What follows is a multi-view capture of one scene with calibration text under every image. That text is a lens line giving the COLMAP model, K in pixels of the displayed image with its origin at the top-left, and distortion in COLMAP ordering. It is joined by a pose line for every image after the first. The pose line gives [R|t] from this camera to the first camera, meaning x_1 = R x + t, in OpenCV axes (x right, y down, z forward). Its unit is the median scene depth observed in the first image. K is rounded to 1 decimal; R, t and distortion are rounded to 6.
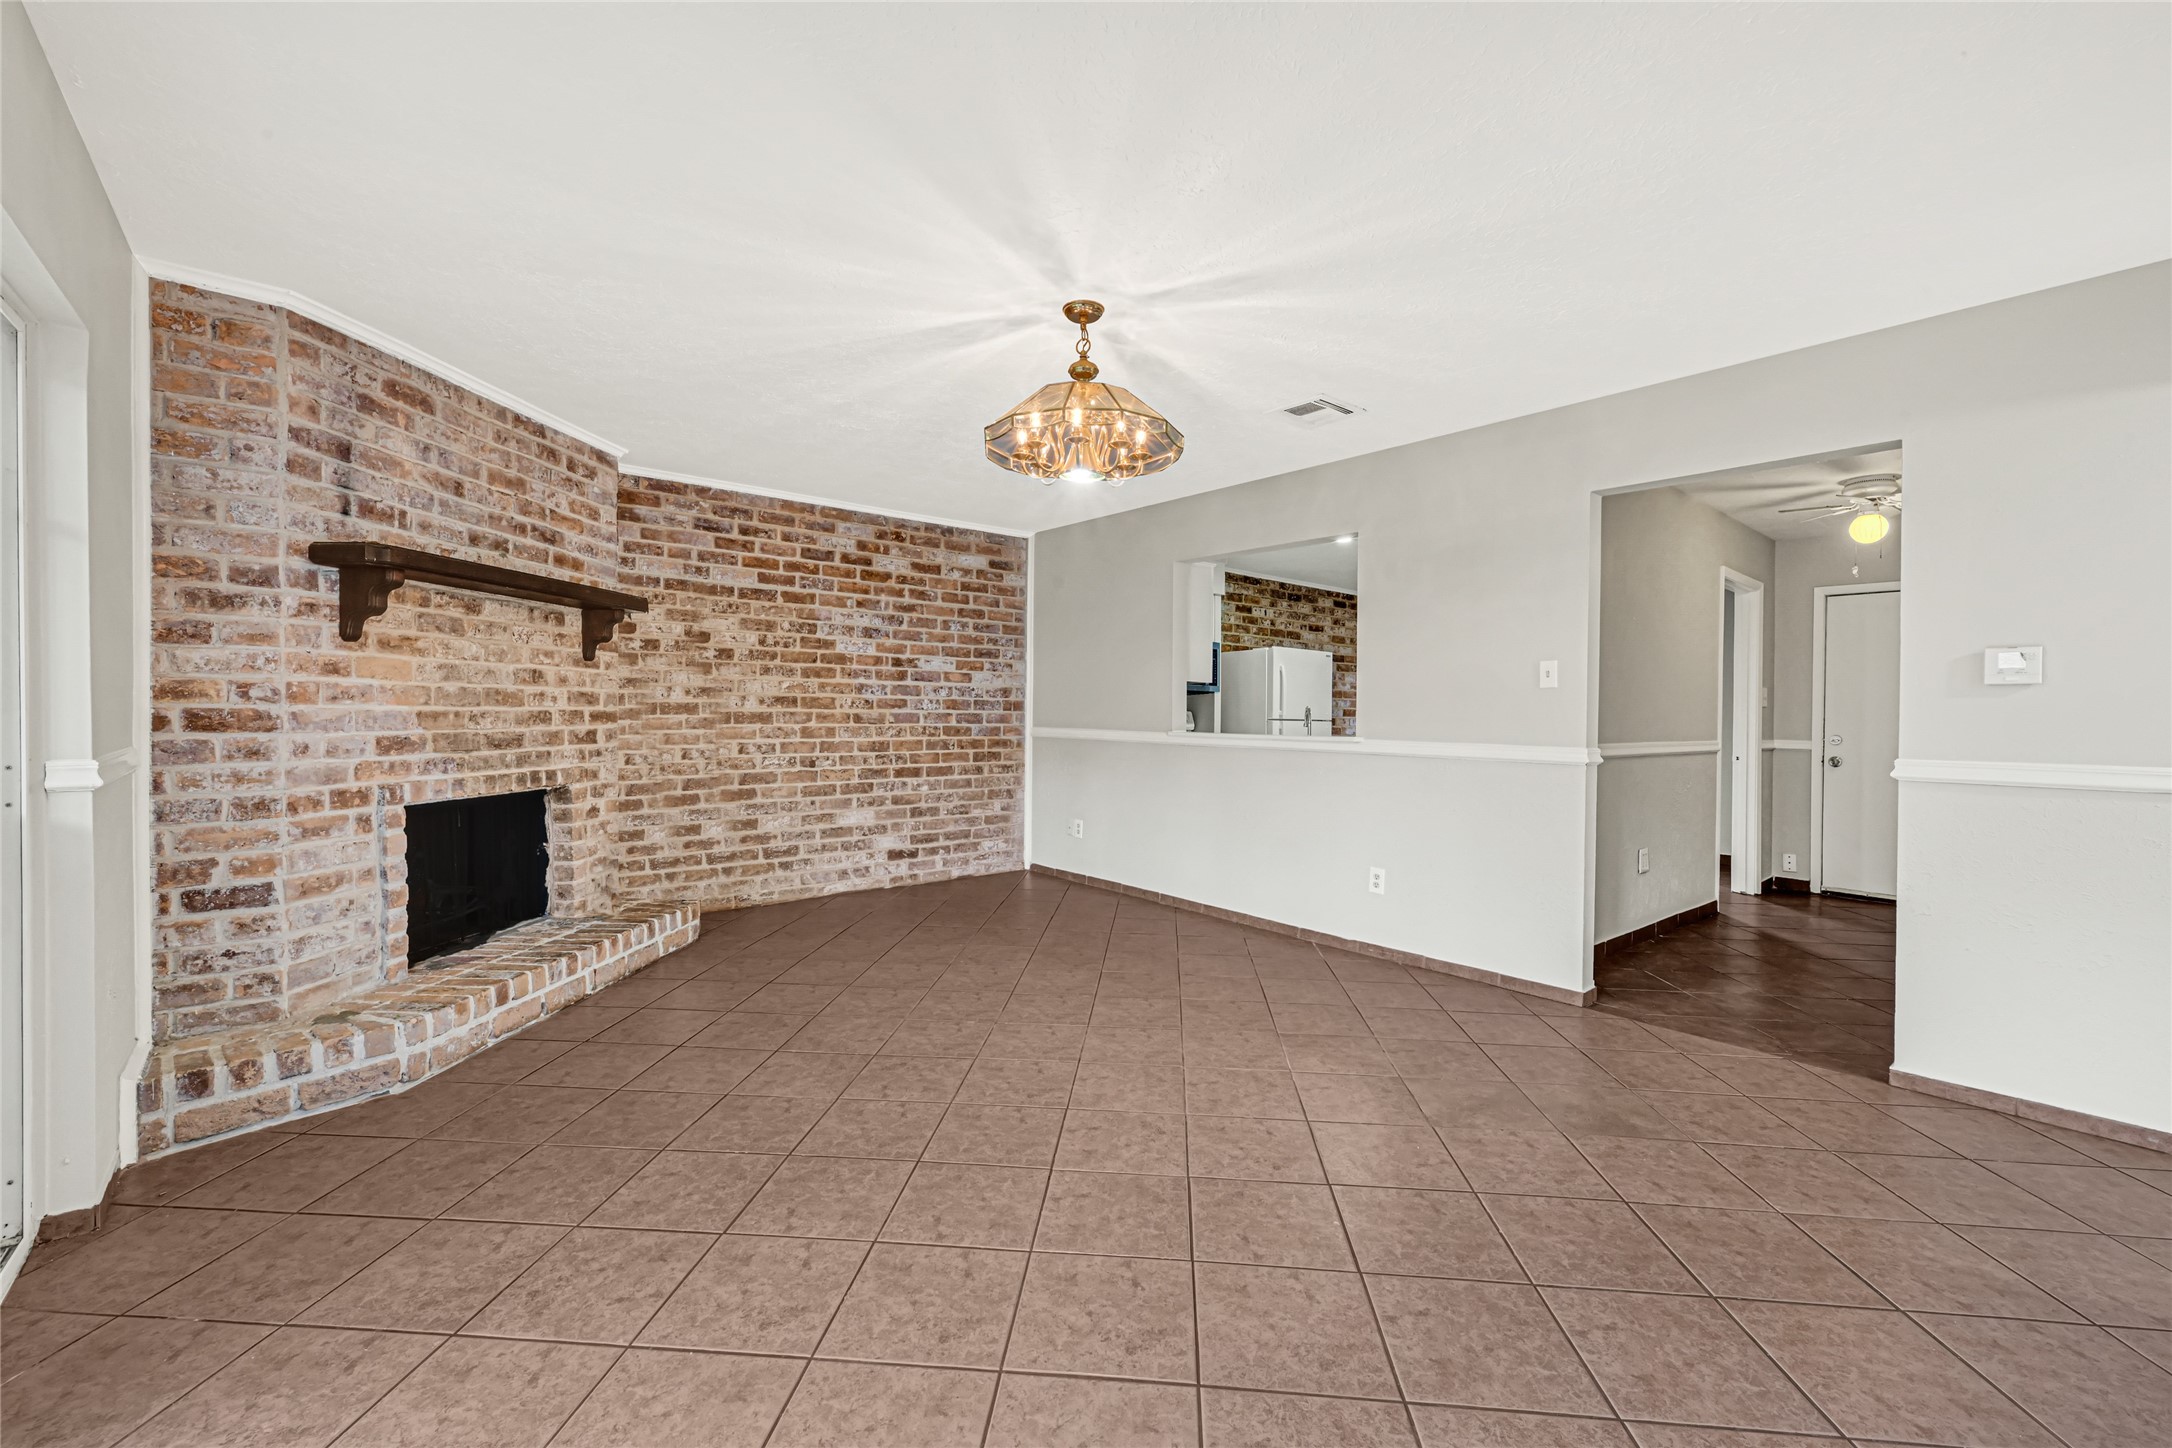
lens RADIAL K [[888.0, 0, 1091.4], [0, 888.0, 761.5], [0, 0, 1]] dist [-0.000605, -0.000110]
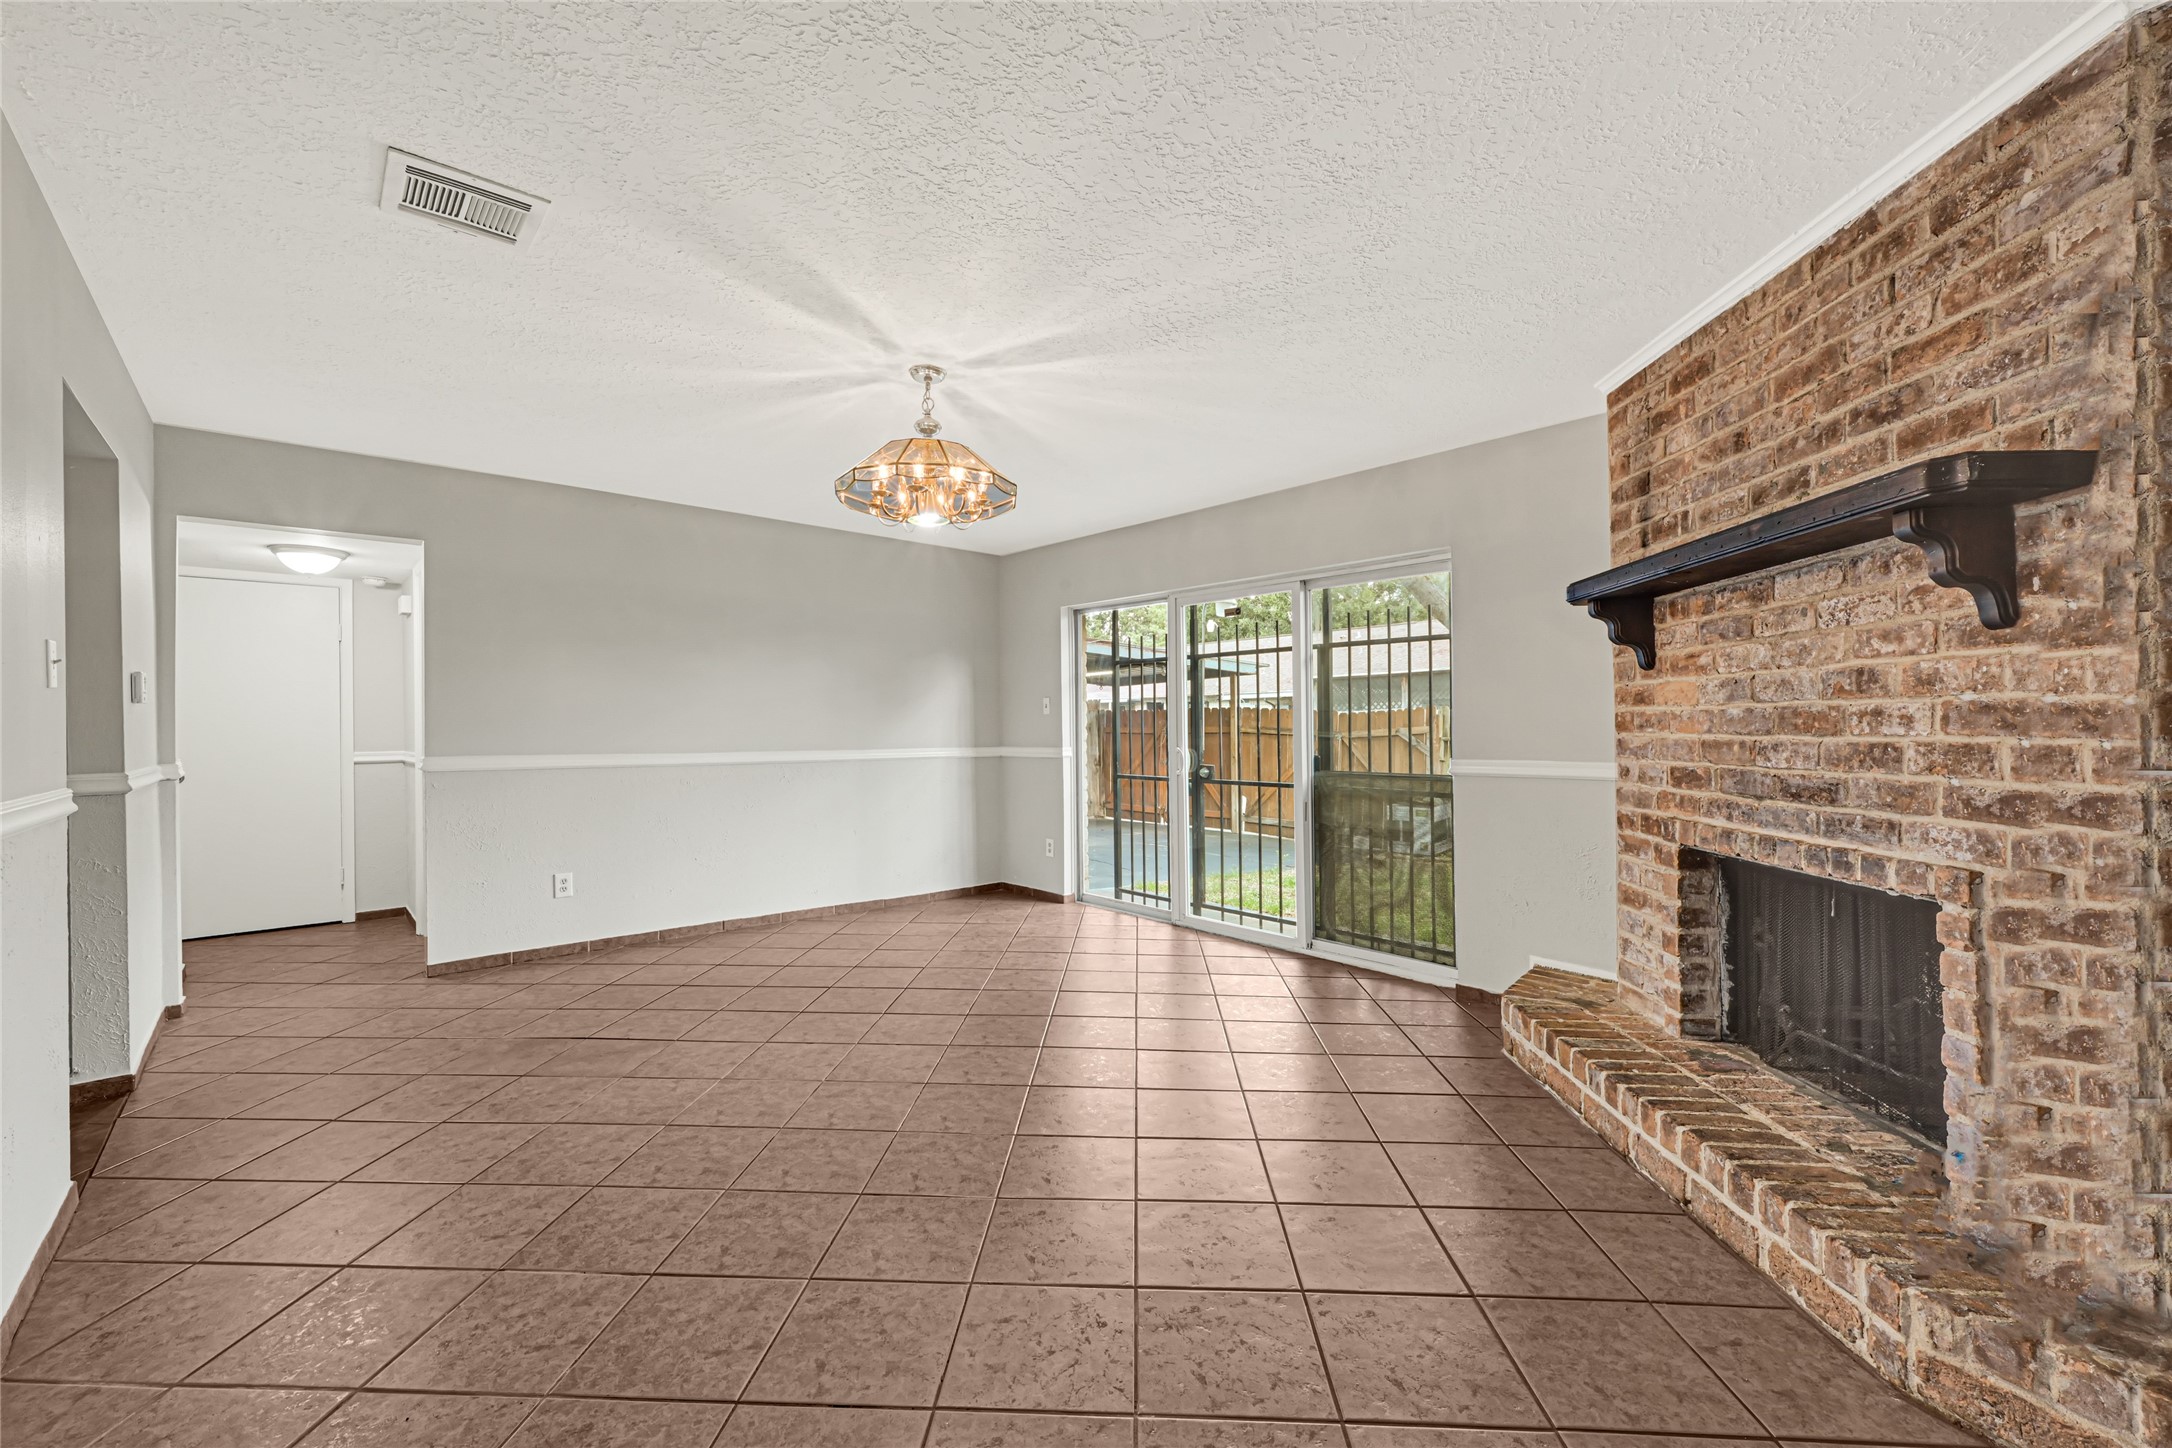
lens RADIAL K [[888.0, 0, 1134.0], [0, 888.0, 781.5], [0, 0, 1]] dist [-0.000605, -0.000110]
pose [[-0.997014, -0.001722, -0.077208, -0.134811], [-0.010824, 0.992999, 0.117628, -0.095385], [0.076465, 0.118112, -0.990052, 1.545375]]
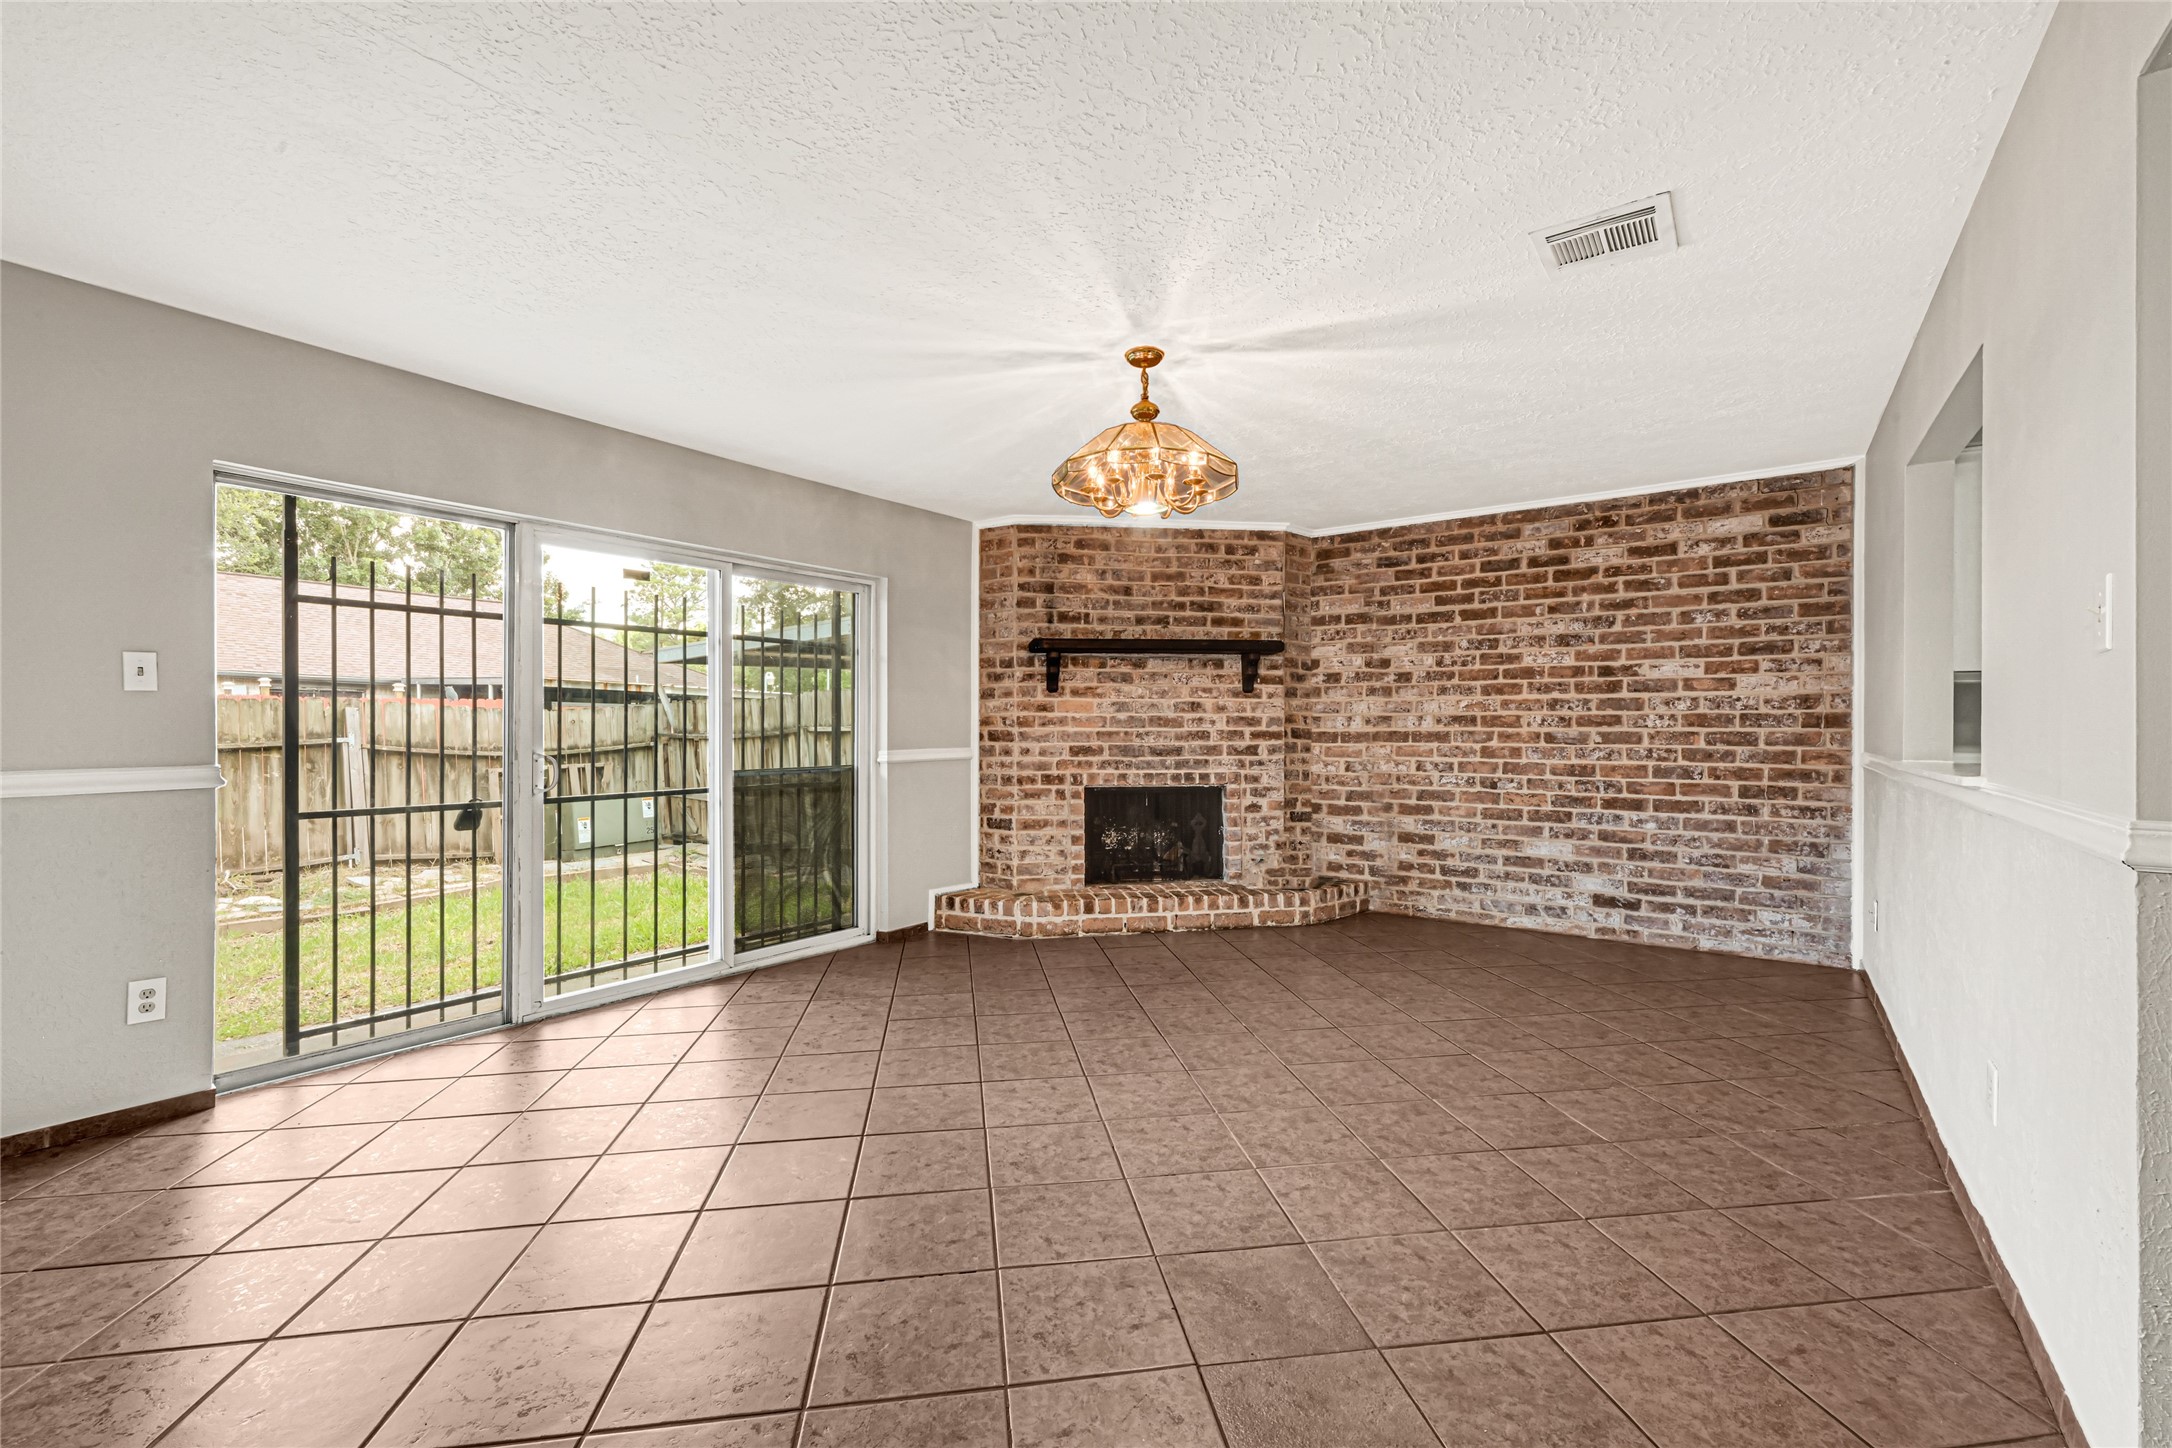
lens RADIAL K [[888.0, 0, 1066.8], [0, 888.0, 774.0], [0, 0, 1]] dist [-0.000605, -0.000110]
pose [[0.234819, 0.042067, -0.971128, 0.730942], [-0.052866, 0.998137, 0.030454, -0.020618], [0.970600, 0.044189, 0.236606, 0.476179]]
